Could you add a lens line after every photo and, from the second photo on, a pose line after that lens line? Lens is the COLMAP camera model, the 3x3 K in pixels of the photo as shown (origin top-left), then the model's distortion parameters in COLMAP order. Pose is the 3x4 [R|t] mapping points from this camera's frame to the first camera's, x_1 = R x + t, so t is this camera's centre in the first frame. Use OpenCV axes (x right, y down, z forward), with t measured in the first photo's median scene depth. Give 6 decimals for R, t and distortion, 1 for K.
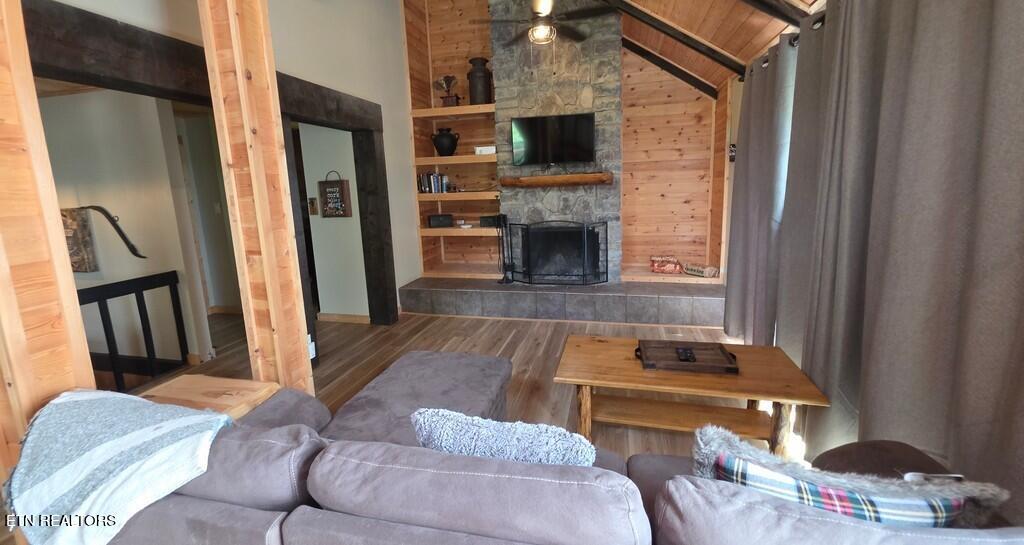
lens RADIAL K [[405.4, 0, 505.8], [0, 405.4, 252.1], [0, 0, 1]] dist [0.003094, 0.000020]
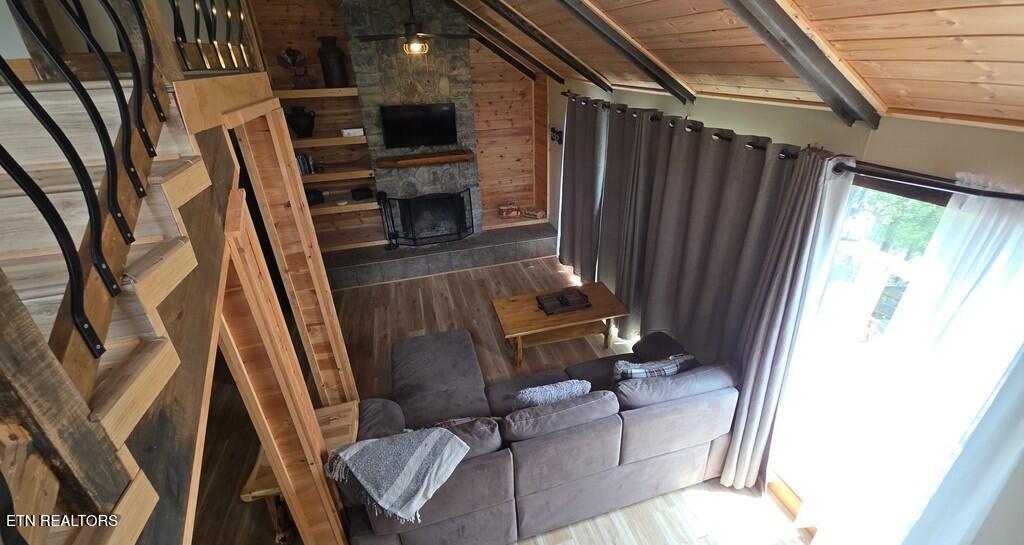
lens RADIAL K [[405.4, 0, 505.8], [0, 405.4, 252.1], [0, 0, 1]] dist [0.003094, 0.000020]
pose [[0.869624, -0.211771, 0.445990, -0.254794], [0.086552, 0.954738, 0.284578, -0.231377], [-0.486069, -0.208874, 0.848592, -0.167991]]
